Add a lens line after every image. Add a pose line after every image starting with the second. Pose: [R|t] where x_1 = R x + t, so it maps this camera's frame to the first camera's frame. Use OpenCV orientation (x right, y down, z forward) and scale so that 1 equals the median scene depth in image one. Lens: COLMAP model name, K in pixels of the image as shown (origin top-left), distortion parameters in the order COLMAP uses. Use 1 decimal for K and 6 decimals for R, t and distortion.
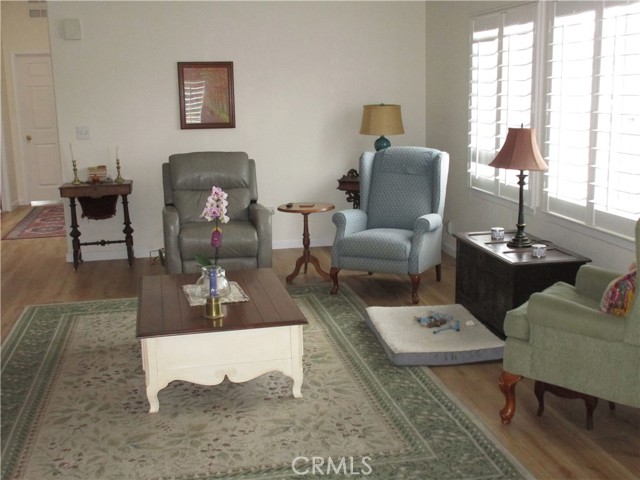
lens RADIAL K [[773.3, 0, 320.0], [0, 773.3, 240.0], [0, 0, 1]] dist [0.017479, 0.029517]
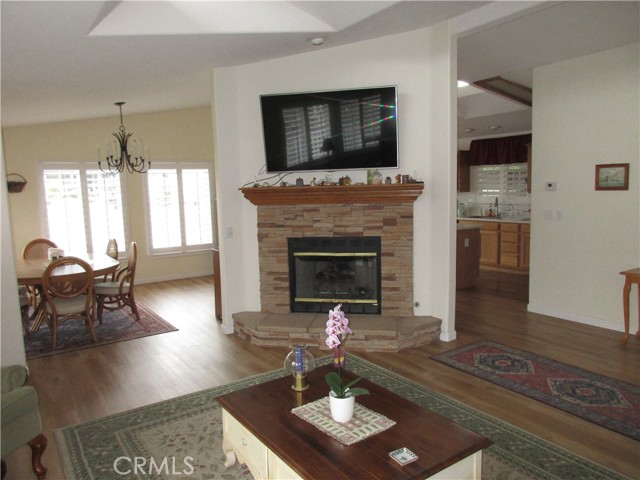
lens RADIAL K [[479.0, 0, 320.0], [0, 479.0, 240.0], [0, 0, 1]] dist [-0.002629, 0.004156]
pose [[-0.921475, 0.090970, -0.377634, 0.085950], [-0.026652, 0.955092, 0.295109, -0.330785], [0.387521, 0.282000, -0.877669, 1.641513]]
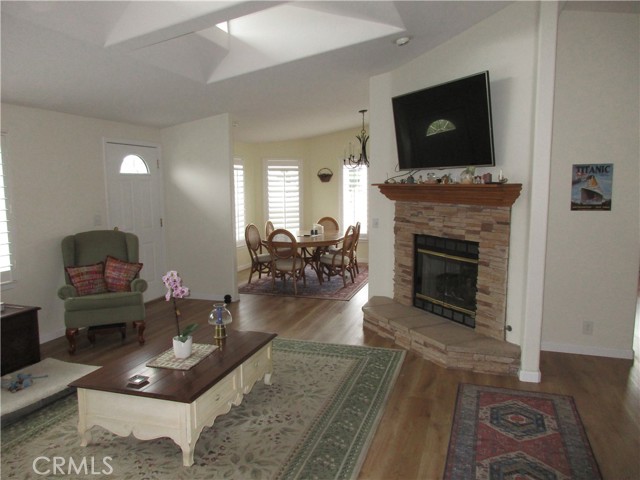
lens RADIAL K [[479.0, 0, 320.0], [0, 479.0, 240.0], [0, 0, 1]] dist [-0.002629, 0.004156]
pose [[-0.869515, -0.032513, 0.492836, -0.796142], [0.118785, 0.954778, 0.272561, -0.327401], [-0.479410, 0.295538, -0.826331, 1.699861]]
